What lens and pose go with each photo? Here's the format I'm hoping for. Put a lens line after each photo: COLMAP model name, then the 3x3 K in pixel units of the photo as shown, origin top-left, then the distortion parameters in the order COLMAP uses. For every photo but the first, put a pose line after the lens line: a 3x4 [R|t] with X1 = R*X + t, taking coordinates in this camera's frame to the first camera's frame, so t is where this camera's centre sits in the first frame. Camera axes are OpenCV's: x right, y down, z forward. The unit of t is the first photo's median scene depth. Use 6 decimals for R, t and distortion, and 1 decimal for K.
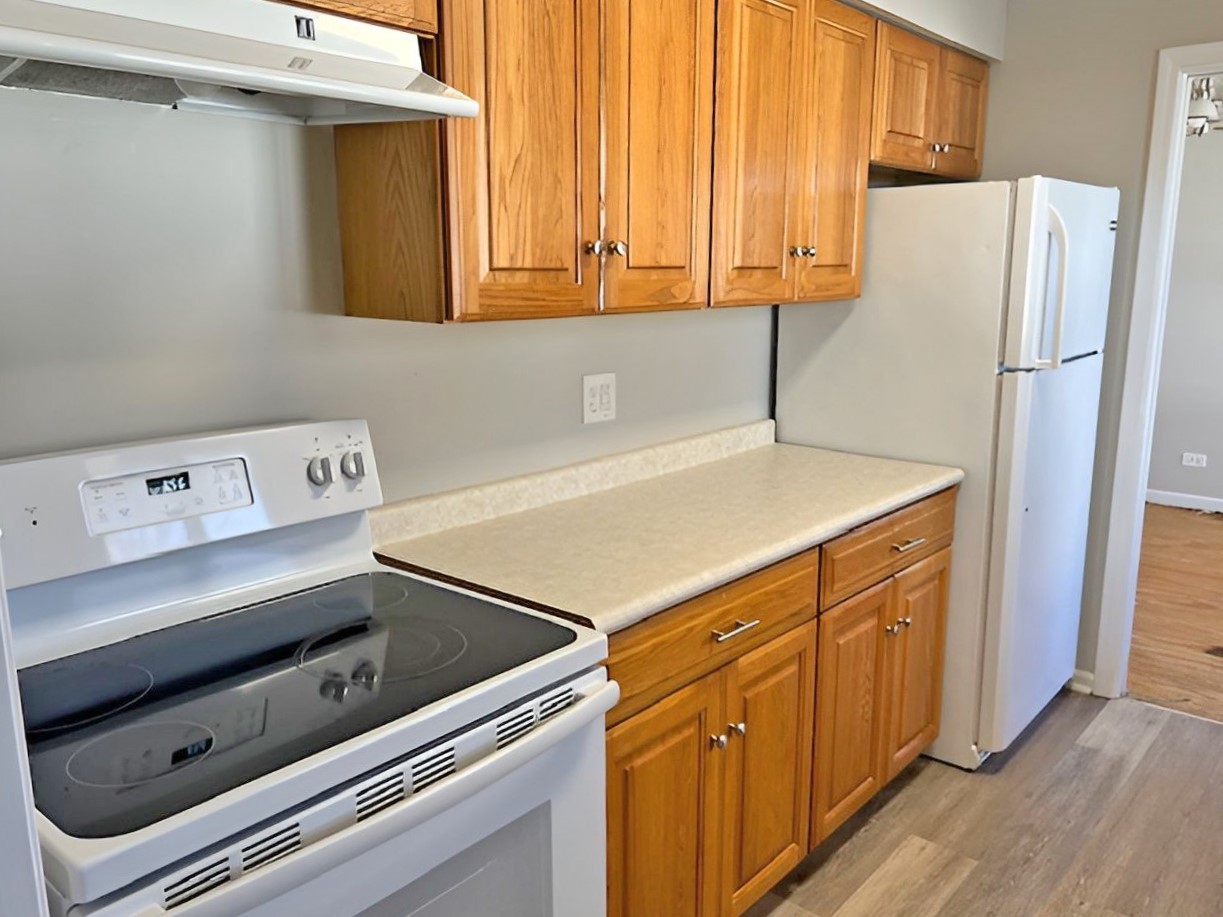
lens RADIAL K [[954.0, 0, 584.5], [0, 954.0, 459.9], [0, 0, 1]] dist [0.020190, -0.039041]
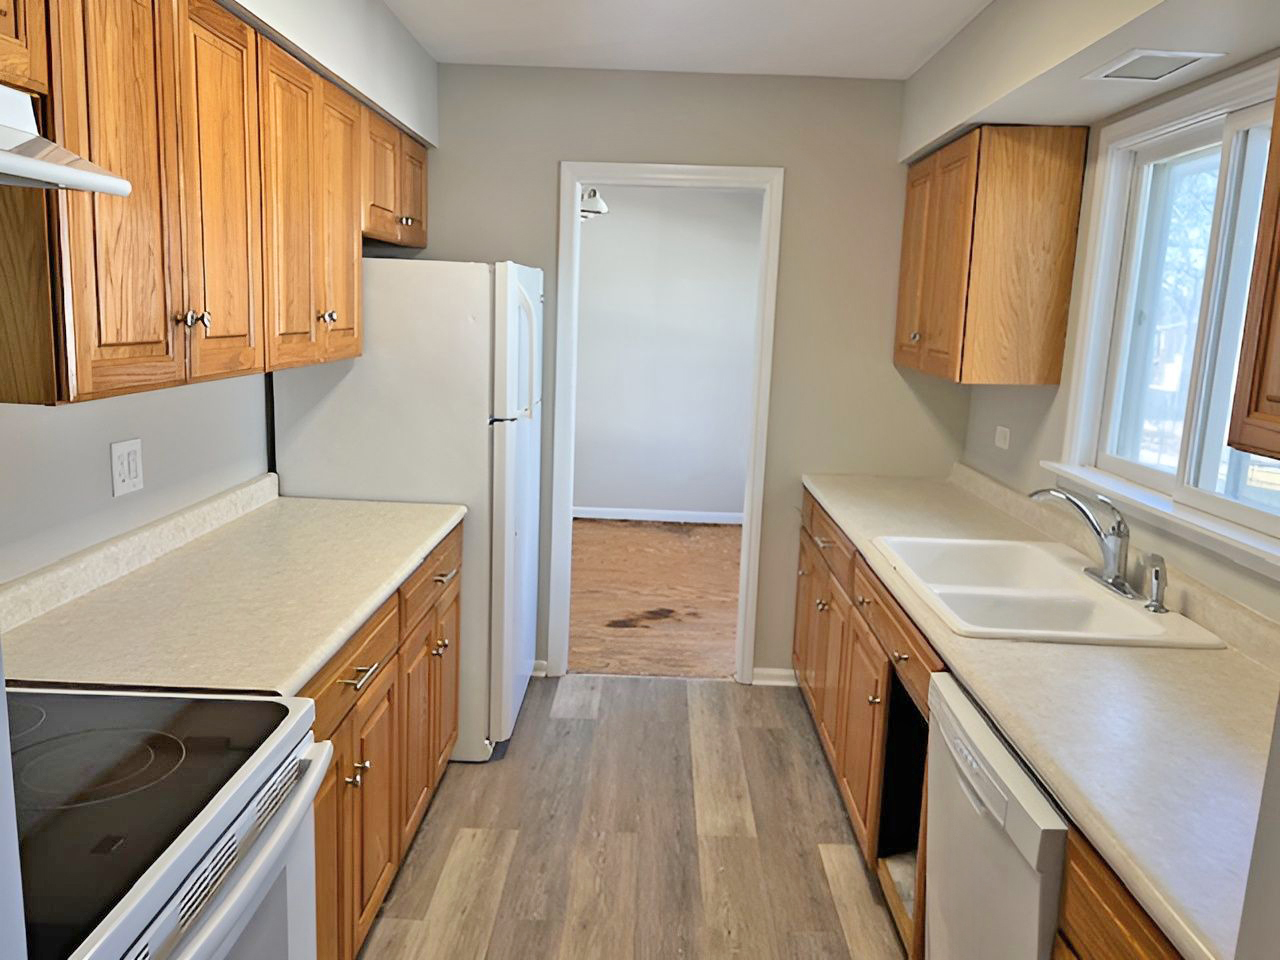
lens RADIAL K [[967.3, 0, 665.6], [0, 967.3, 480.2], [0, 0, 1]] dist [0.046255, -0.070918]
pose [[0.739136, -0.078503, 0.668966, -0.231010], [0.084409, 0.996151, 0.023636, -0.030851], [-0.668247, 0.038997, 0.742917, -0.046555]]
